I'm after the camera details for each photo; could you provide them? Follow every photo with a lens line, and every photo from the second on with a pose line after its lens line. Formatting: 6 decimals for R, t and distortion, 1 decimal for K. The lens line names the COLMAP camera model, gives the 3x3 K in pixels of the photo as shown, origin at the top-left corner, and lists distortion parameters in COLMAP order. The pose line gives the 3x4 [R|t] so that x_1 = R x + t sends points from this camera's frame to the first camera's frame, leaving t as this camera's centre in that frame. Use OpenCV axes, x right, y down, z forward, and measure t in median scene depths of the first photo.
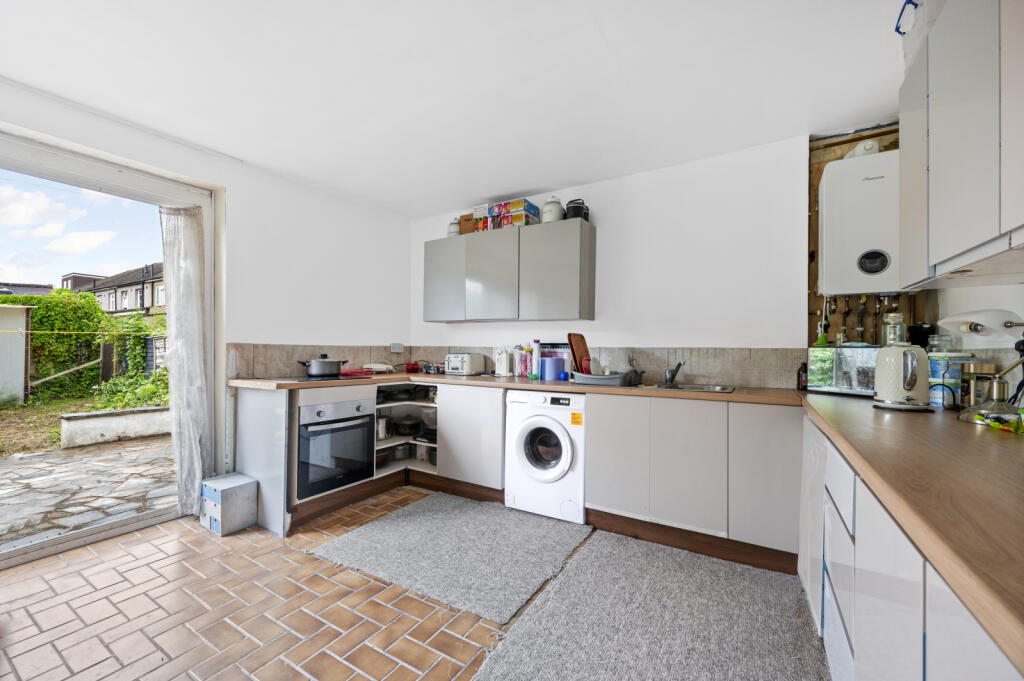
lens RADIAL K [[401.0, 0, 512.2], [0, 401.0, 346.3], [0, 0, 1]] dist [-0.000167, 0.000939]
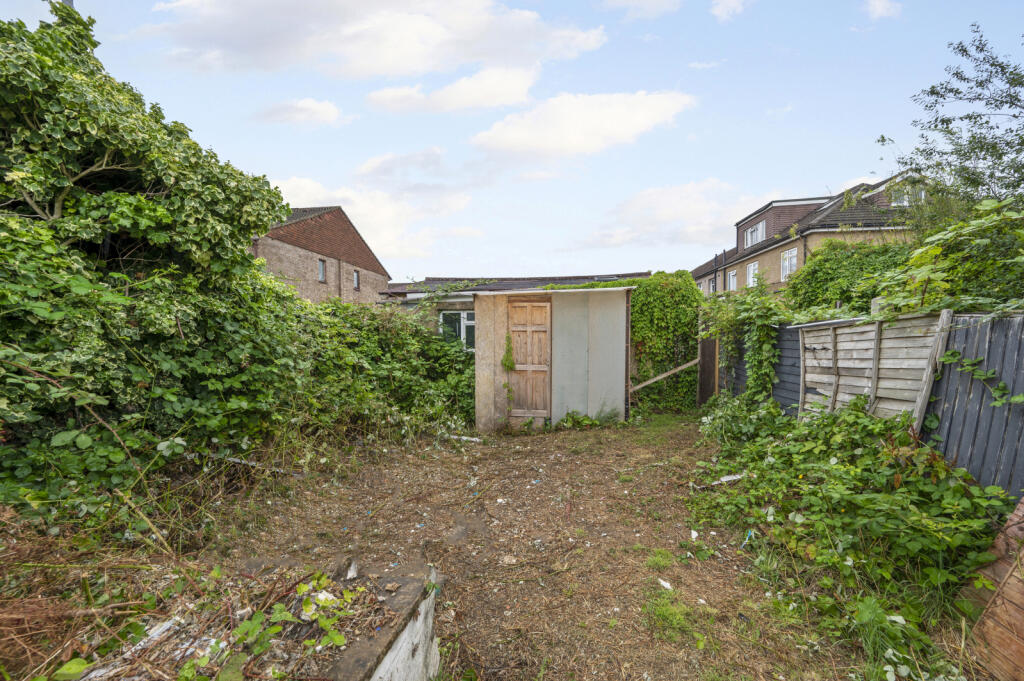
lens RADIAL K [[401.0, 0, 511.2], [0, 401.0, 341.1], [0, 0, 1]] dist [-0.000167, 0.000939]
pose [[0.373910, 0.009554, -0.927416, -0.531972], [0.005172, 0.999910, 0.012385, -0.011545], [0.927450, -0.009427, 0.373827, 0.462166]]
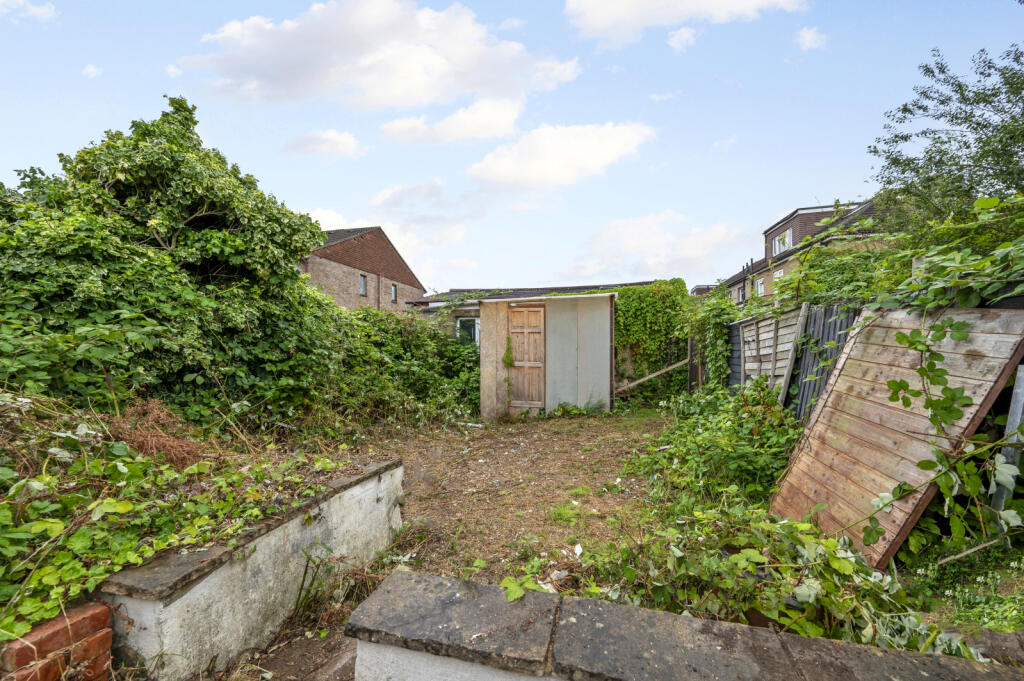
lens RADIAL K [[401.0, 0, 511.8], [0, 401.0, 338.5], [0, 0, 1]] dist [-0.000167, 0.000939]
pose [[0.285993, -0.026063, -0.957877, -0.413888], [0.005377, 0.999658, -0.025594, 0.010447], [0.958217, 0.002169, 0.286036, 0.491143]]
